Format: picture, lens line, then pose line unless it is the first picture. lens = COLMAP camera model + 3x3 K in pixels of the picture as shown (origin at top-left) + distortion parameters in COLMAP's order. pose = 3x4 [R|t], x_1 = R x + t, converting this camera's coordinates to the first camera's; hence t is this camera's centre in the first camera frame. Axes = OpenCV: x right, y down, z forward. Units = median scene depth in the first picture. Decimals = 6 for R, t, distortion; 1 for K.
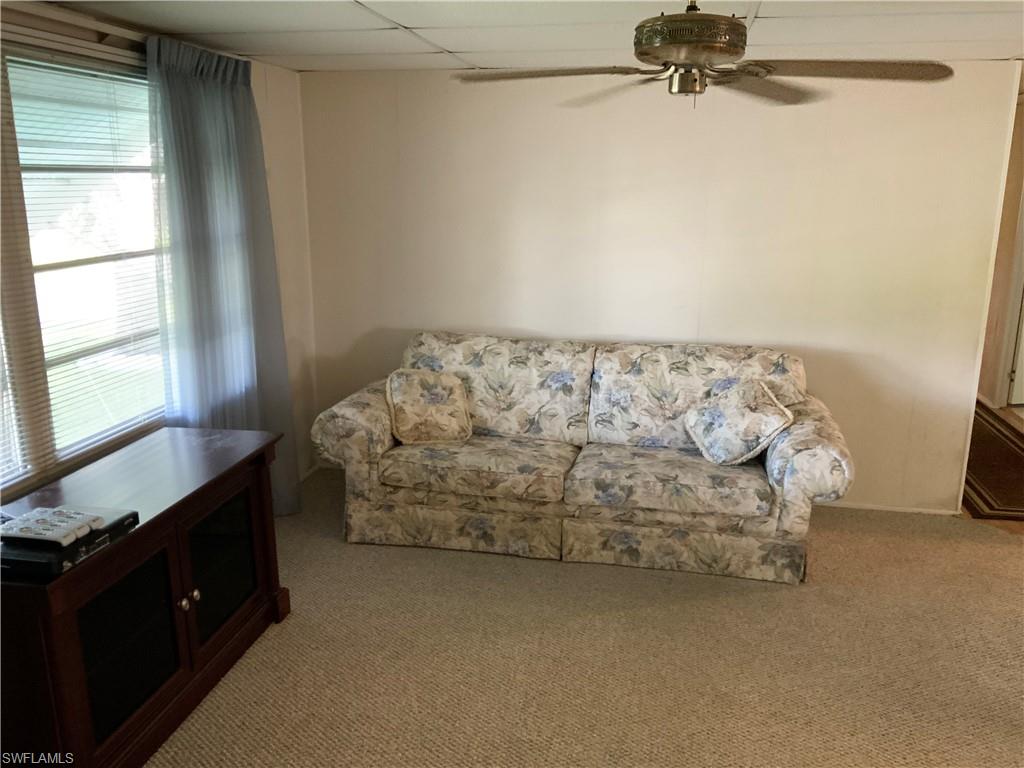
lens RADIAL K [[846.7, 0, 517.5], [0, 846.7, 384.9], [0, 0, 1]] dist [0.058649, -0.120616]
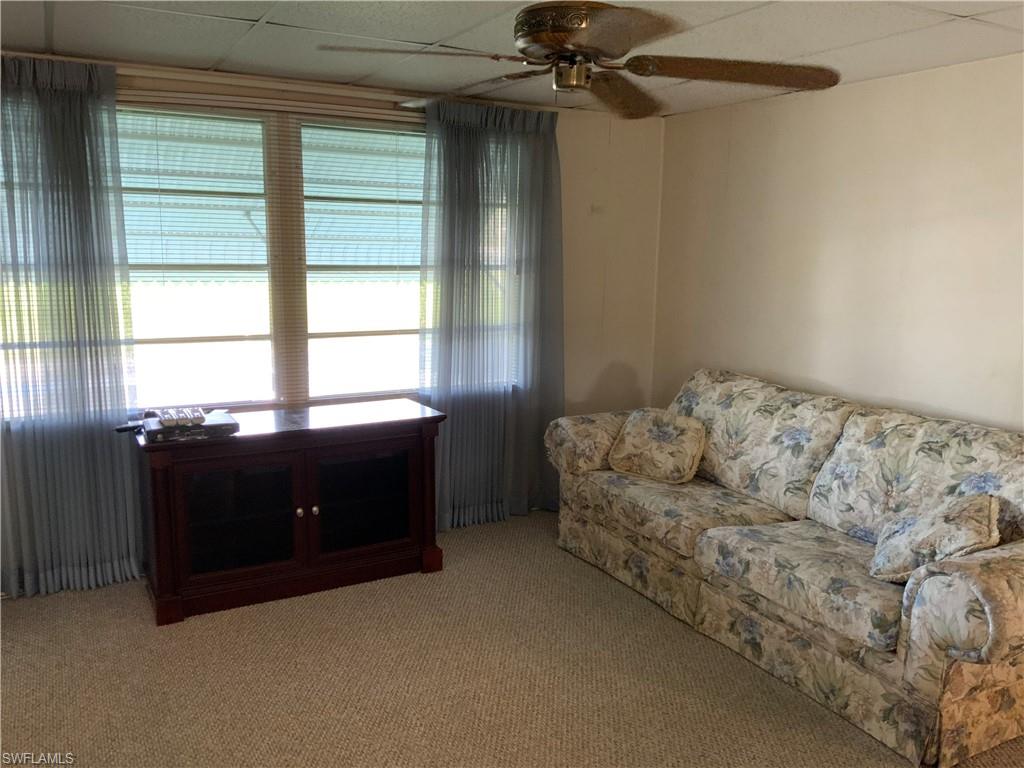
lens RADIAL K [[846.7, 0, 465.3], [0, 846.7, 371.4], [0, 0, 1]] dist [0.058649, -0.120616]
pose [[0.621848, 0.126511, -0.772852, 0.556888], [-0.192593, 0.981262, 0.005664, -0.013451], [0.759087, 0.145324, 0.634561, 0.223955]]
